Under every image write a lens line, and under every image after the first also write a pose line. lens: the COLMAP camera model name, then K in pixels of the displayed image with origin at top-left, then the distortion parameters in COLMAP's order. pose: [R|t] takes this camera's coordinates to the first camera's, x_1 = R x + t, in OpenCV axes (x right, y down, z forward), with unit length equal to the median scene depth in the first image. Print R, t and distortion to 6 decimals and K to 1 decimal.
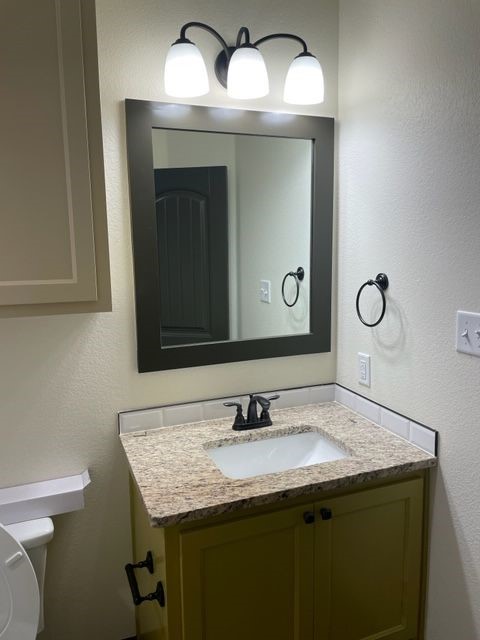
lens RADIAL K [[493.9, 0, 240.0], [0, 493.9, 320.0], [0, 0, 1]] dist [0.163212, -0.191066]
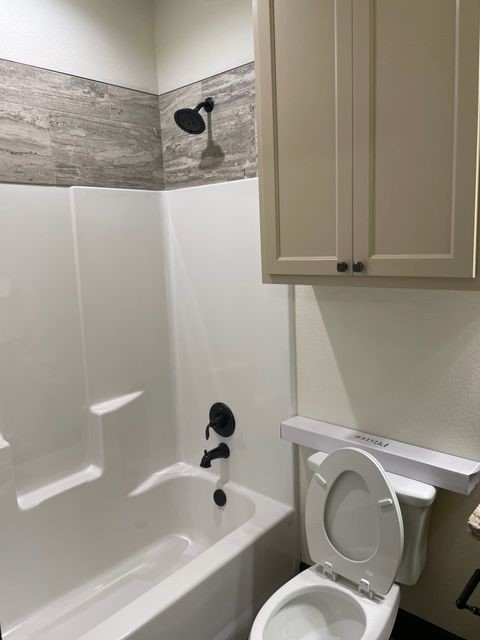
lens RADIAL K [[493.9, 0, 240.0], [0, 493.9, 320.0], [0, 0, 1]] dist [0.163212, -0.191066]
pose [[0.454454, 0.137735, -0.880057, 0.301109], [-0.093980, 0.989873, 0.106392, -0.017912], [0.885799, 0.034358, 0.462796, 0.163486]]
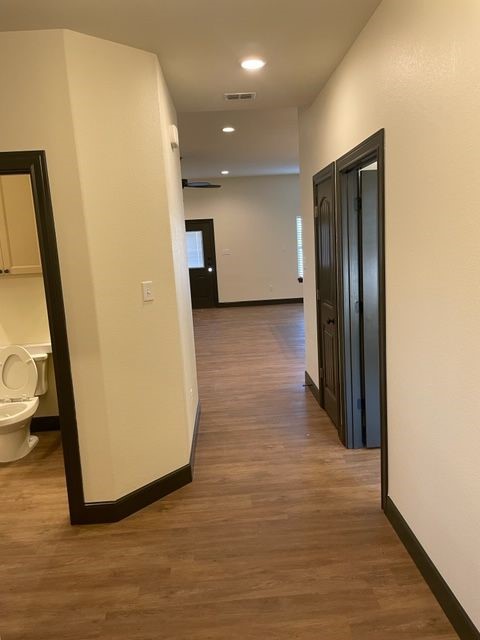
lens RADIAL K [[493.9, 0, 240.0], [0, 493.9, 320.0], [0, 0, 1]] dist [0.163212, -0.191066]
pose [[0.943217, 0.011040, -0.331994, 1.486208], [-0.002974, 0.999688, 0.024793, 0.136106], [0.332164, -0.022398, 0.942956, -1.191003]]
